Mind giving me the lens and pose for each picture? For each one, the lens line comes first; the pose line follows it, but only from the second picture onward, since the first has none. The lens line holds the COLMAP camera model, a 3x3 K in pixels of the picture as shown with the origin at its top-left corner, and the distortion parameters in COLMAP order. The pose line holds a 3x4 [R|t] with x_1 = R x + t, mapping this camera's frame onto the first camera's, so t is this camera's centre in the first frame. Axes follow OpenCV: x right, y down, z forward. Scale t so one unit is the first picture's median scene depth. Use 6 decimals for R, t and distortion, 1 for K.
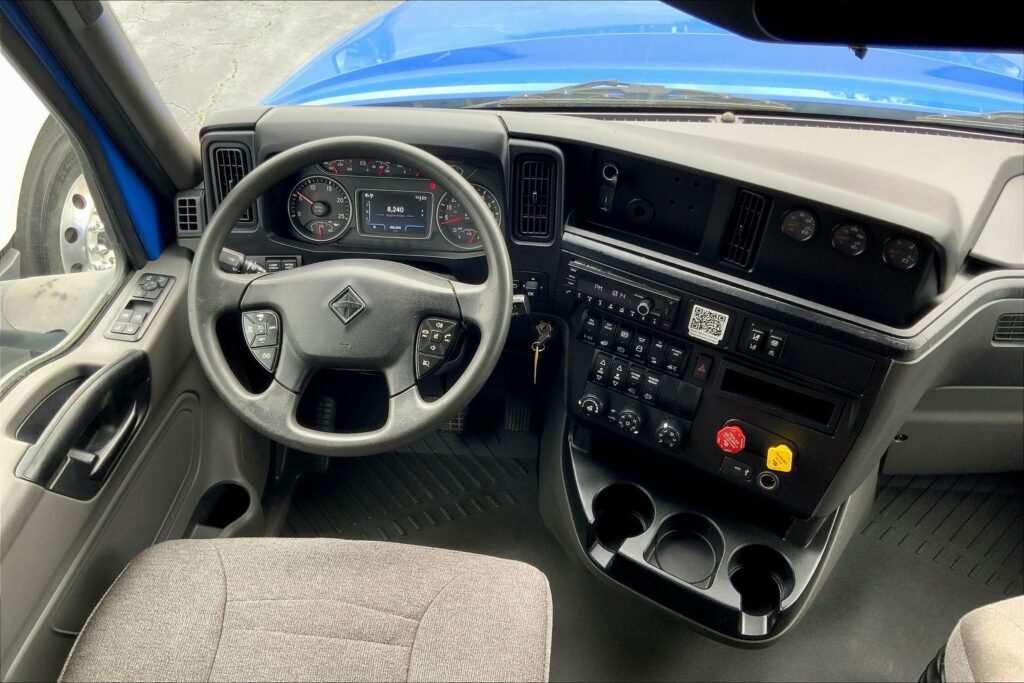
lens RADIAL K [[867.1, 0, 512.9], [0, 867.1, 329.5], [0, 0, 1]] dist [0.087773, -0.162075]
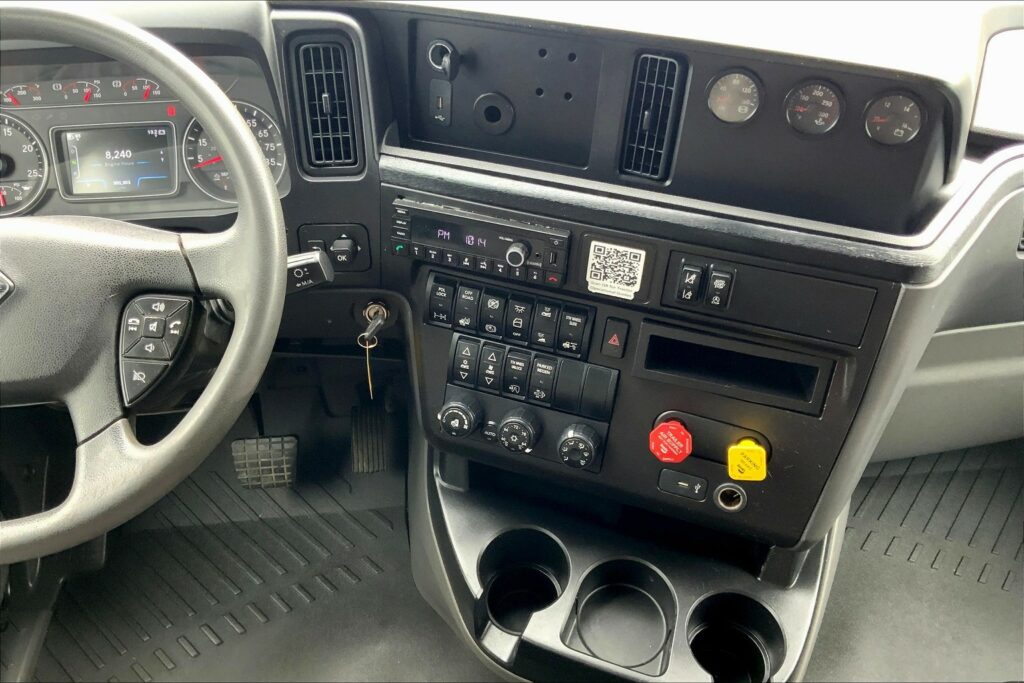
lens RADIAL K [[867.1, 0, 512.9], [0, 867.1, 329.5], [0, 0, 1]] dist [0.087773, -0.162075]
pose [[0.986144, -0.113599, 0.120892, 0.062519], [0.117951, 0.992583, -0.029450, 0.046330], [-0.116649, 0.043301, 0.992229, 0.352165]]
